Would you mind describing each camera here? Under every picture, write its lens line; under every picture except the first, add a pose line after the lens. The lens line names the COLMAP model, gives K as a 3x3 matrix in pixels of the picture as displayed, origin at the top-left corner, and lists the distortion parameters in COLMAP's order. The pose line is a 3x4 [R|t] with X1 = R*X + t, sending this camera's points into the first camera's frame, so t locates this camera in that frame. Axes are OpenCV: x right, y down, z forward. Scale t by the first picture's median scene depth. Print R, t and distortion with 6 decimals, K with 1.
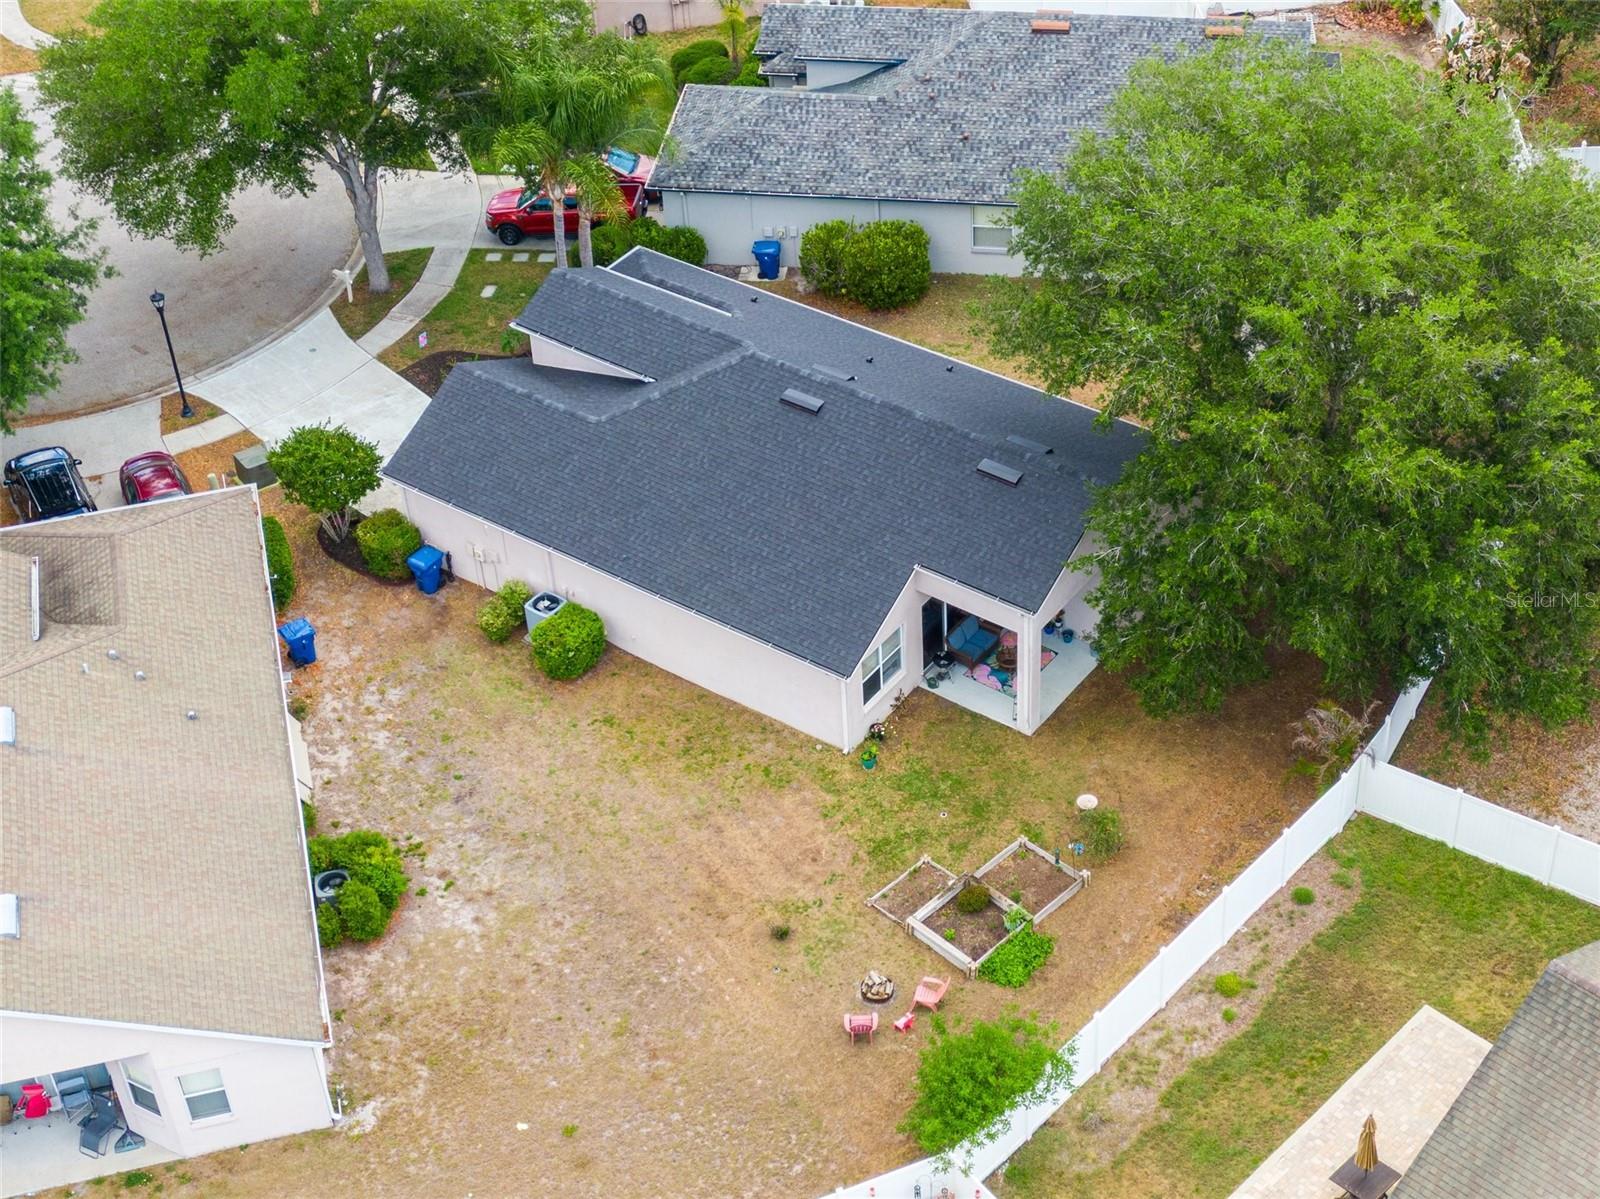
lens RADIAL K [[2298.8, 0, 890.1], [0, 2298.8, 603.9], [0, 0, 1]] dist [0.017495, 0.022591]
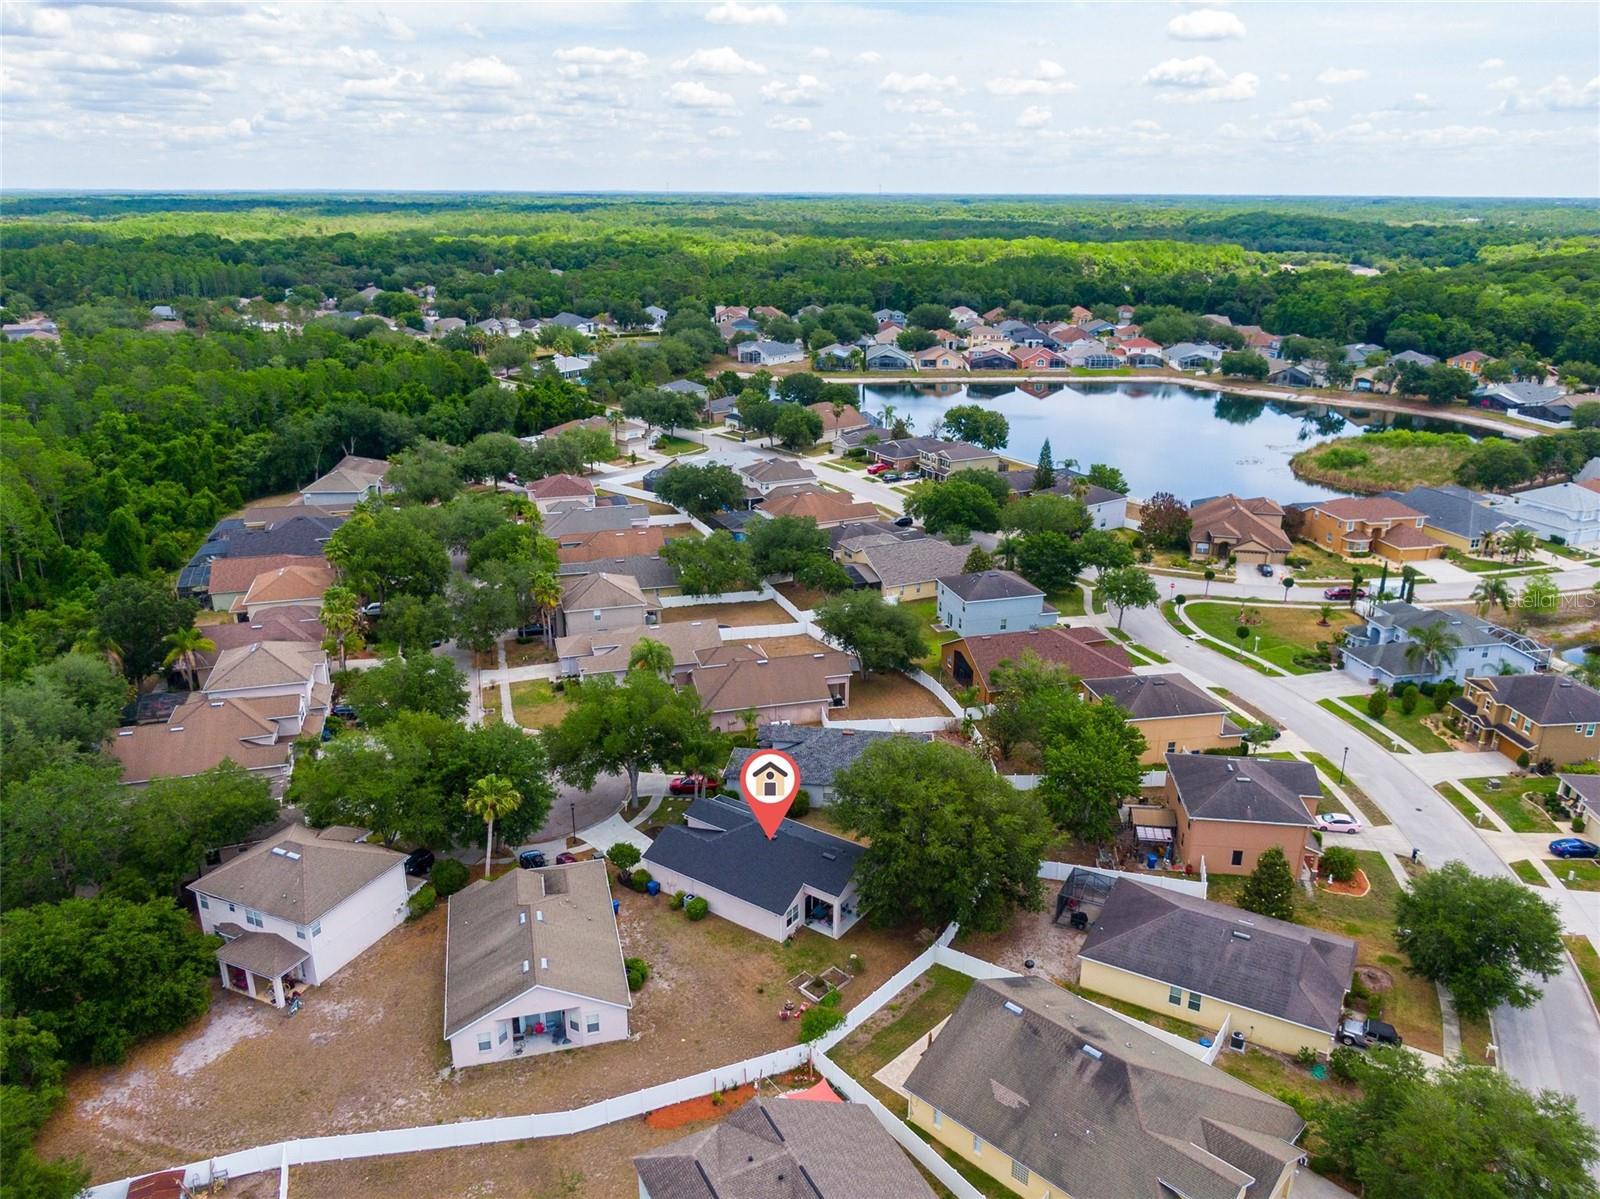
lens RADIAL K [[1146.9, 0, 800.0], [0, 1146.9, 599.5], [0, 0, 1]] dist [-0.006292, -0.002656]
pose [[0.999525, 0.030444, 0.004875, -0.014696], [-0.026503, 0.929177, -0.368683, 0.210935], [-0.015754, 0.368378, 0.929543, -0.700799]]
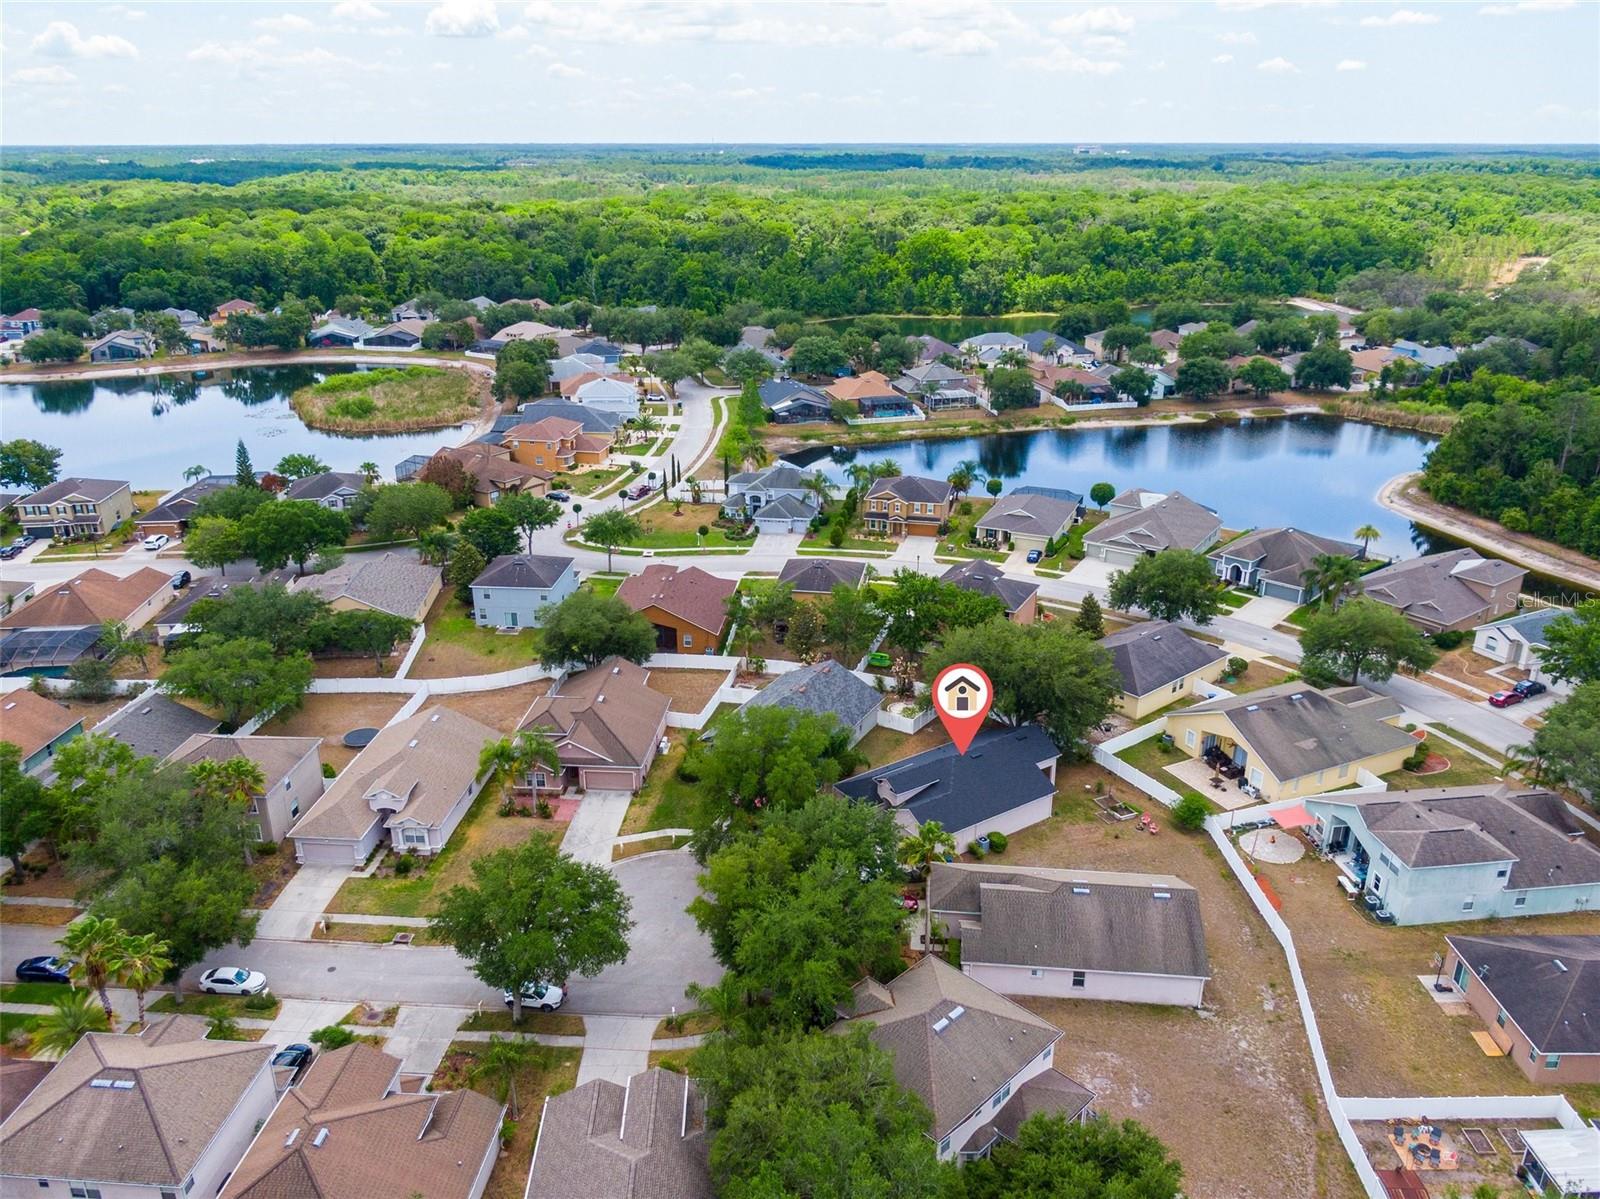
lens RADIAL K [[1174.3, 0, 800.0], [0, 1174.3, 599.5], [0, 0, 1]] dist [0.009053, -0.002970]
pose [[0.368106, -0.315693, 0.874549, -1.732819], [0.608451, 0.793018, 0.030159, -0.522999], [-0.703054, 0.521019, 0.483998, 0.168612]]
